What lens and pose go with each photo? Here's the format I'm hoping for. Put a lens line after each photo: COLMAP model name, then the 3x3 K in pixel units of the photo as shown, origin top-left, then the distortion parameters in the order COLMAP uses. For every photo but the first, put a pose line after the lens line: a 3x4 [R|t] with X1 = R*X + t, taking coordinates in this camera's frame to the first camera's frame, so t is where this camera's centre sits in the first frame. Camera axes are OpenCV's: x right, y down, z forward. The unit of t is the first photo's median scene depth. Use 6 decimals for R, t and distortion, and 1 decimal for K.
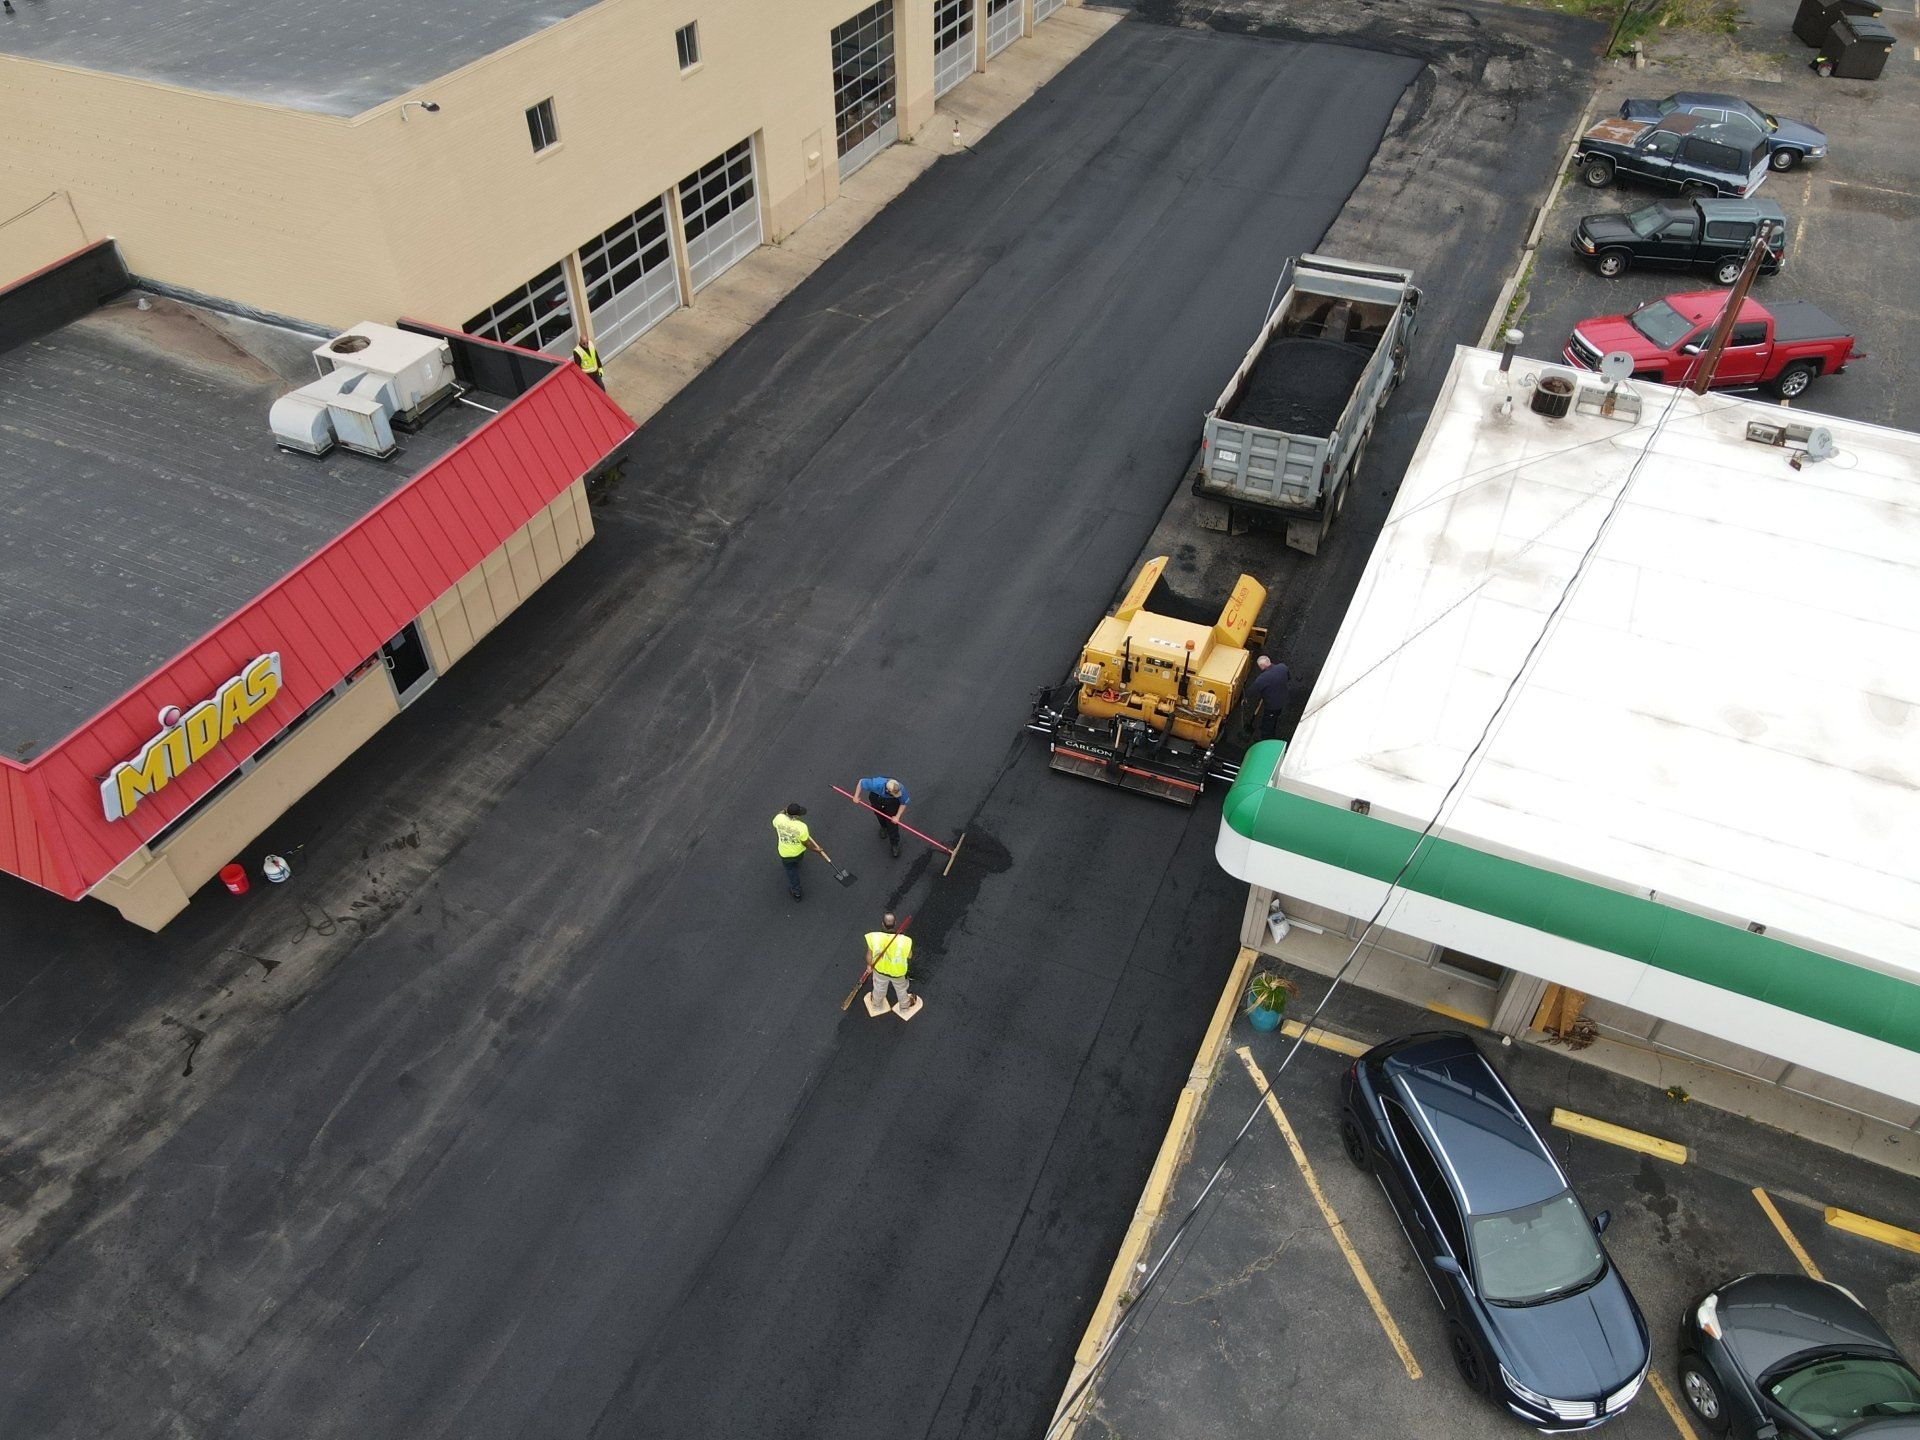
lens RADIAL K [[1405.0, 0, 954.5], [0, 1405.0, 718.4], [0, 0, 1]] dist [0.012250, 0.009057]
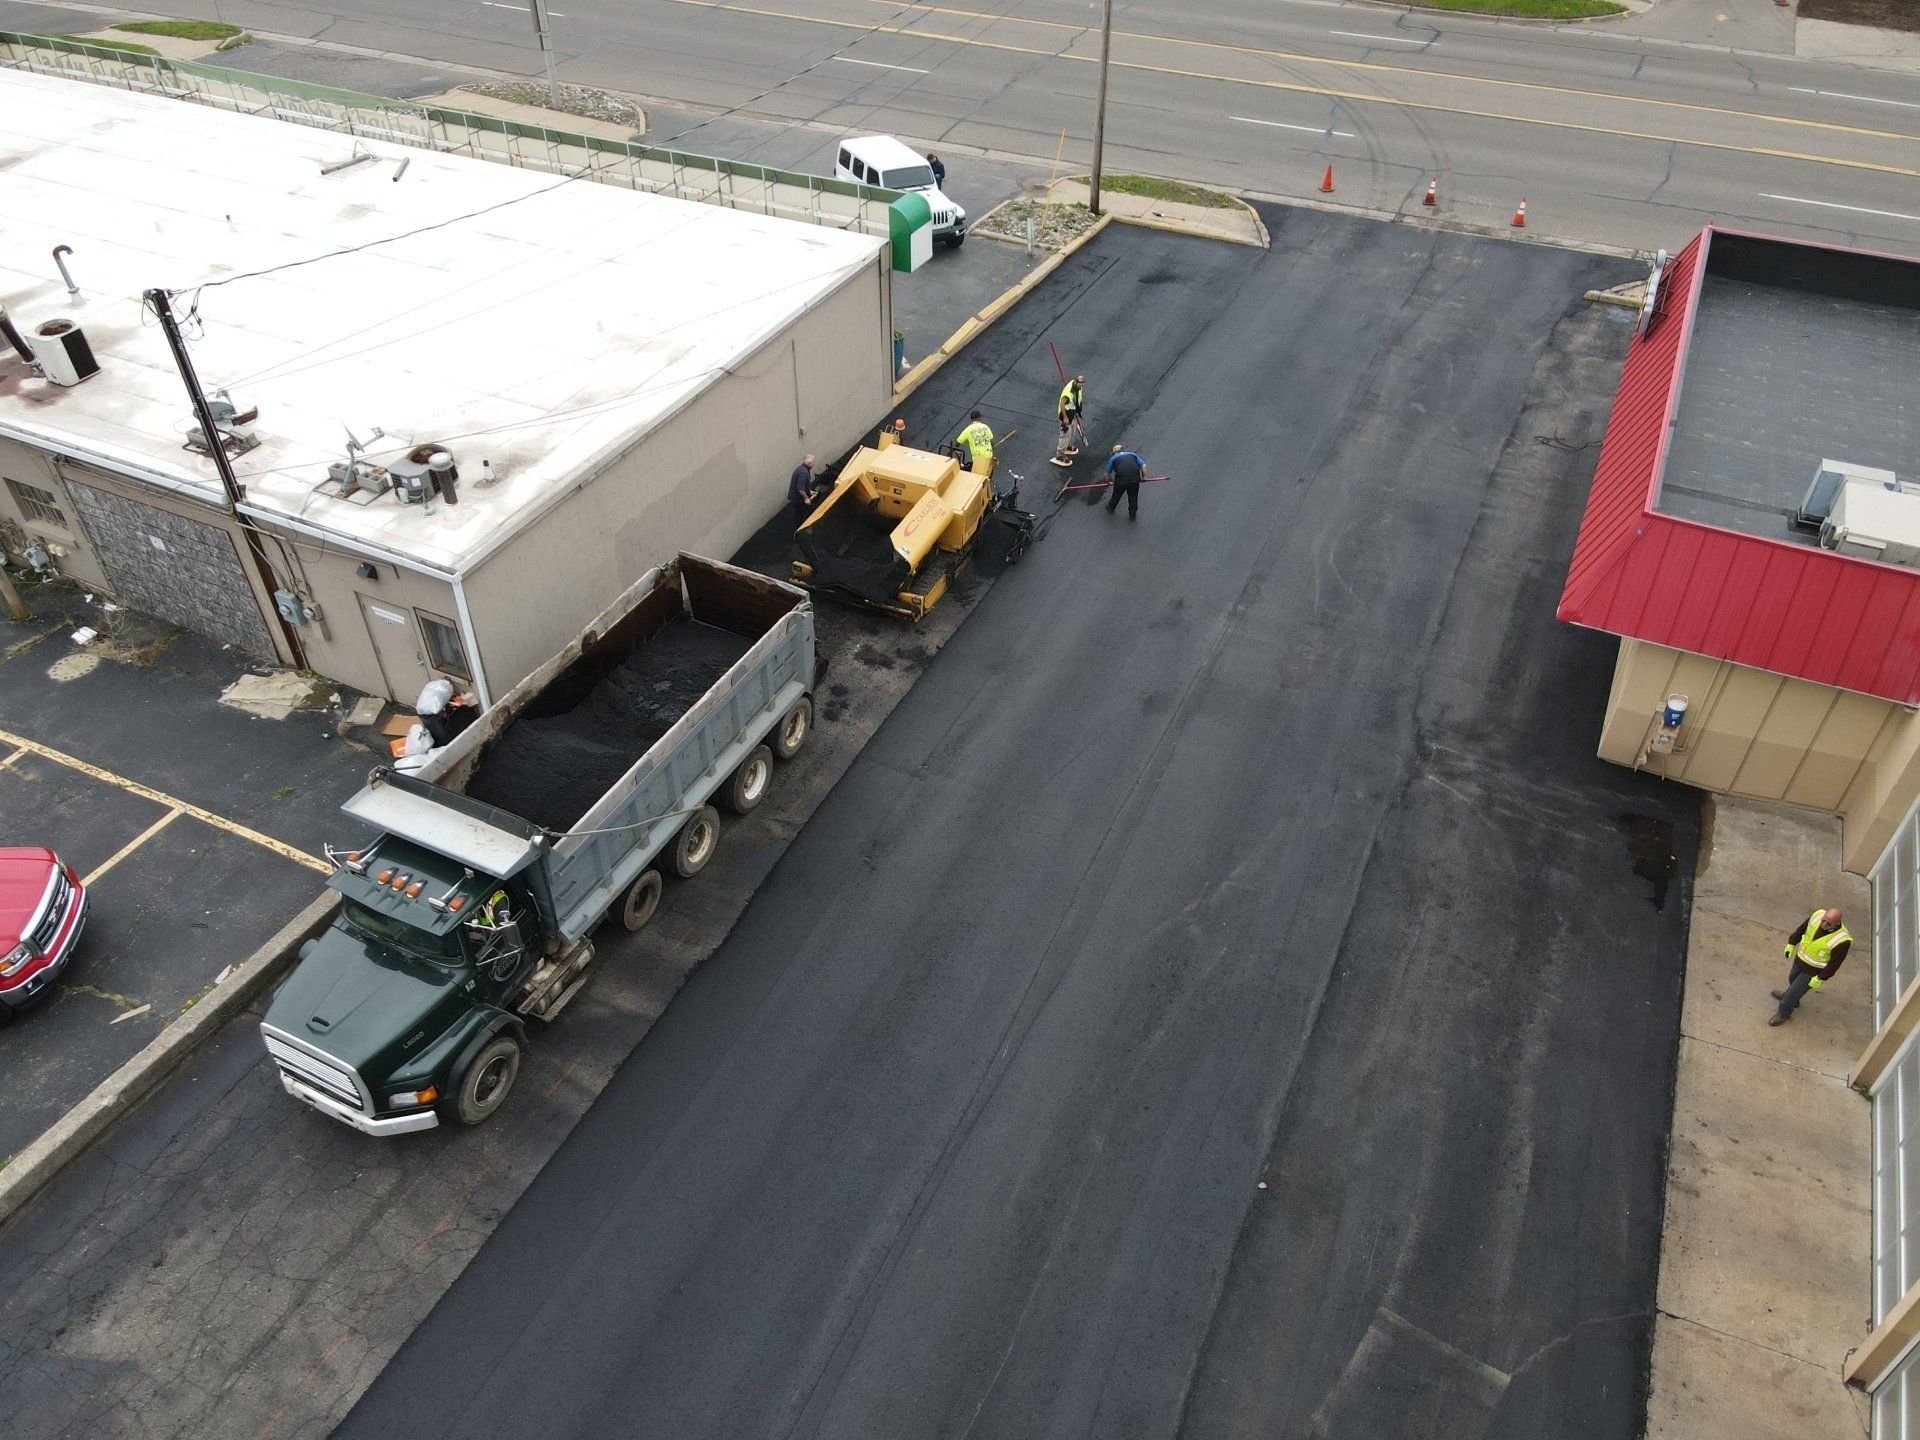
lens RADIAL K [[1405.0, 0, 955.8], [0, 1405.0, 720.4], [0, 0, 1]] dist [0.012250, 0.009057]
pose [[-0.999836, -0.005722, 0.017193, 0.094700], [0.016431, 0.113715, 0.993378, -1.072696], [-0.007639, 0.993497, -0.113602, 1.273794]]
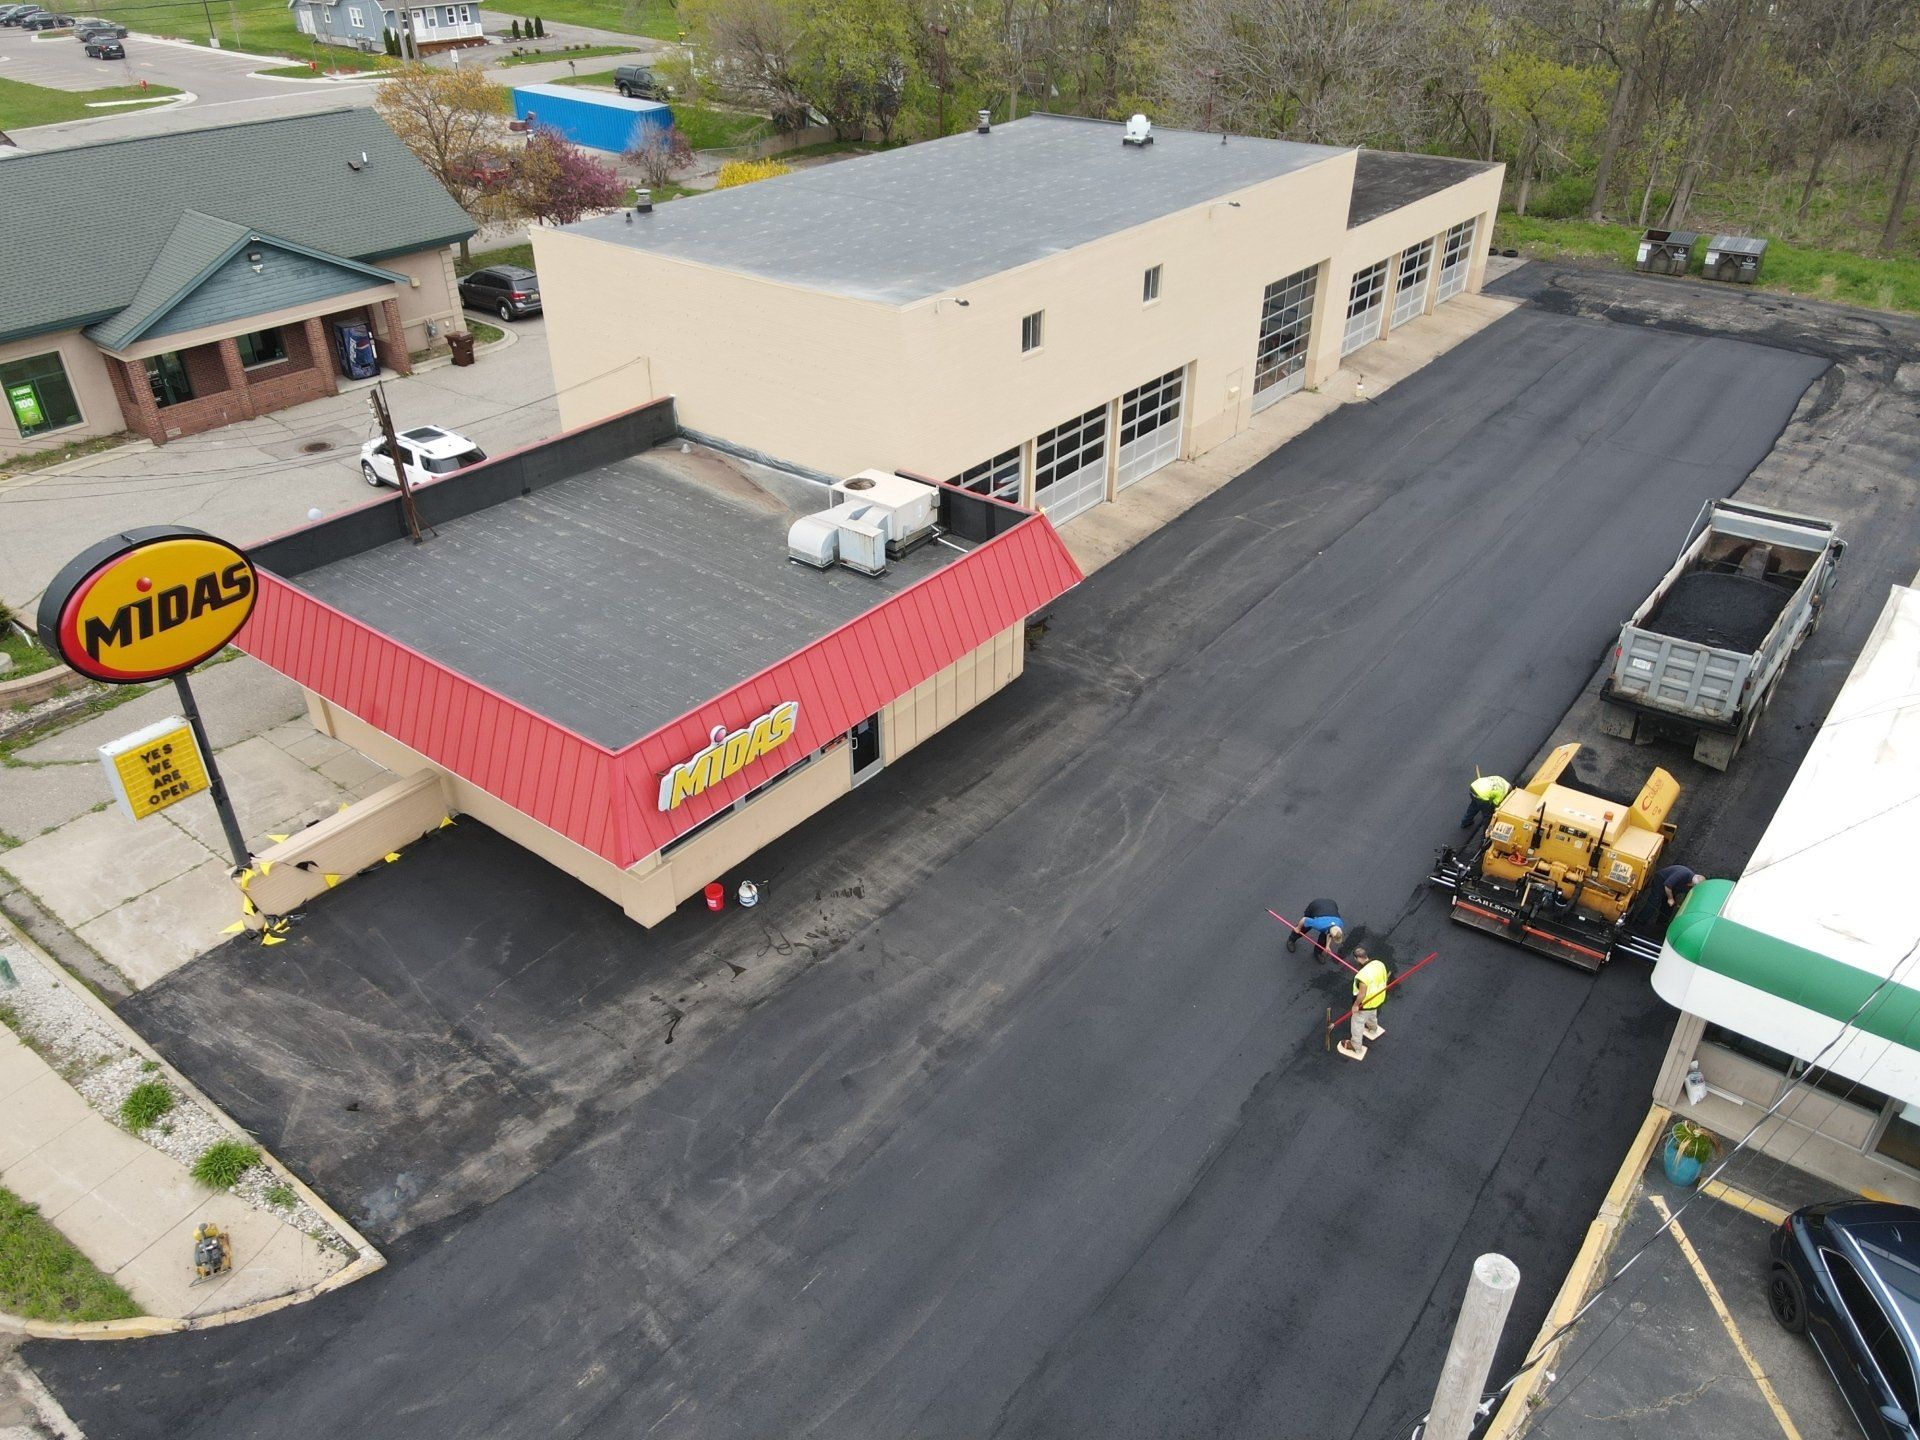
lens RADIAL K [[1405.0, 0, 957.2], [0, 1405.0, 714.6], [0, 0, 1]] dist [0.012250, 0.009057]
pose [[0.972062, 0.124389, -0.199055, -0.095985], [-0.159361, 0.972371, -0.170585, 0.121015], [0.172337, 0.197540, 0.965027, -0.097342]]
